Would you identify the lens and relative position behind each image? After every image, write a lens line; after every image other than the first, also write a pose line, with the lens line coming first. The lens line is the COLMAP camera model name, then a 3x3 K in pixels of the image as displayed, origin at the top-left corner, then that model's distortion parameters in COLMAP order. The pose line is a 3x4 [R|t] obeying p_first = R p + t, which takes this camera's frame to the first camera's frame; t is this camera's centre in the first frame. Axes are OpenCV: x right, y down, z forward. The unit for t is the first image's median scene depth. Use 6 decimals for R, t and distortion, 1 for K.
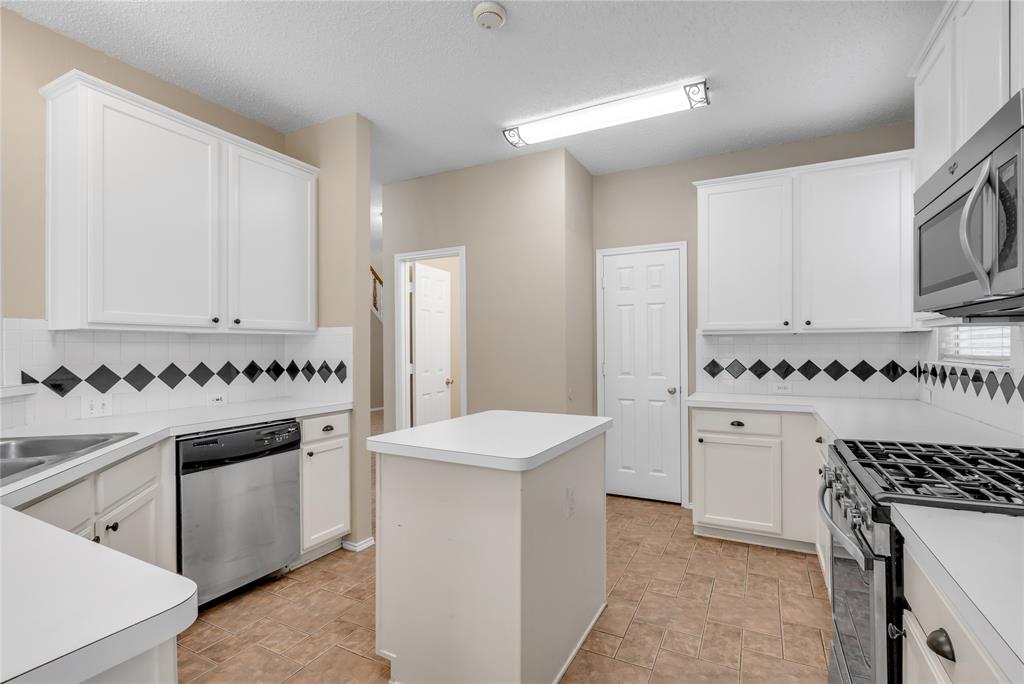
lens RADIAL K [[494.0, 0, 517.7], [0, 494.0, 348.2], [0, 0, 1]] dist [-0.021802, -0.001425]
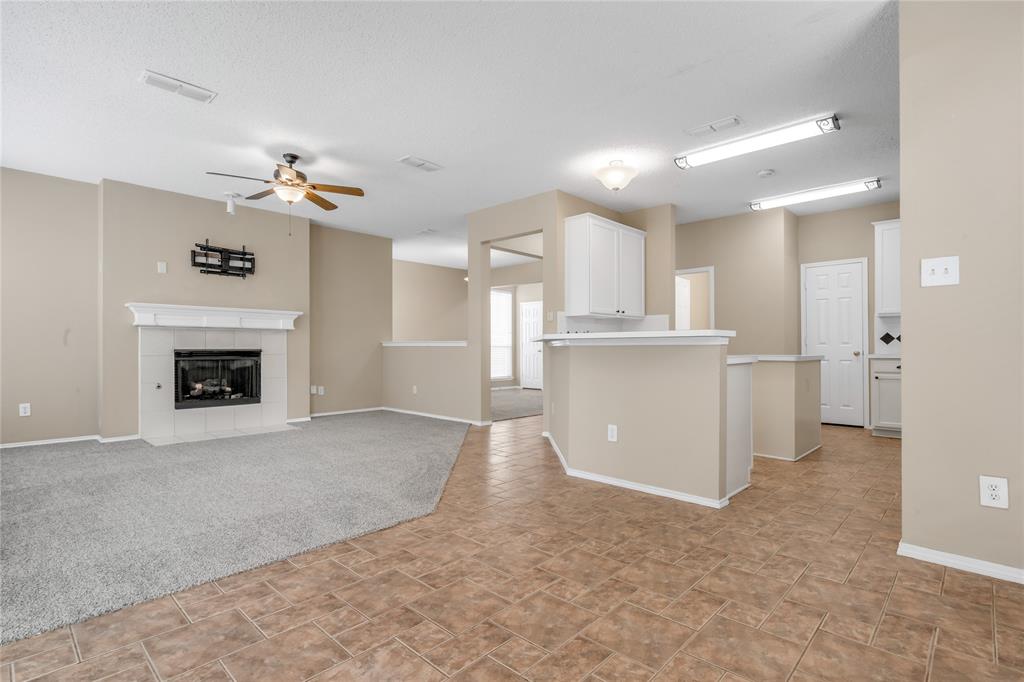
lens RADIAL K [[494.0, 0, 505.5], [0, 494.0, 345.3], [0, 0, 1]] dist [-0.021802, -0.001425]
pose [[0.952822, 0.001914, -0.303522, -0.348509], [-0.000467, 0.999988, 0.004839, 0.067554], [0.303528, -0.004469, 0.952812, -1.019444]]
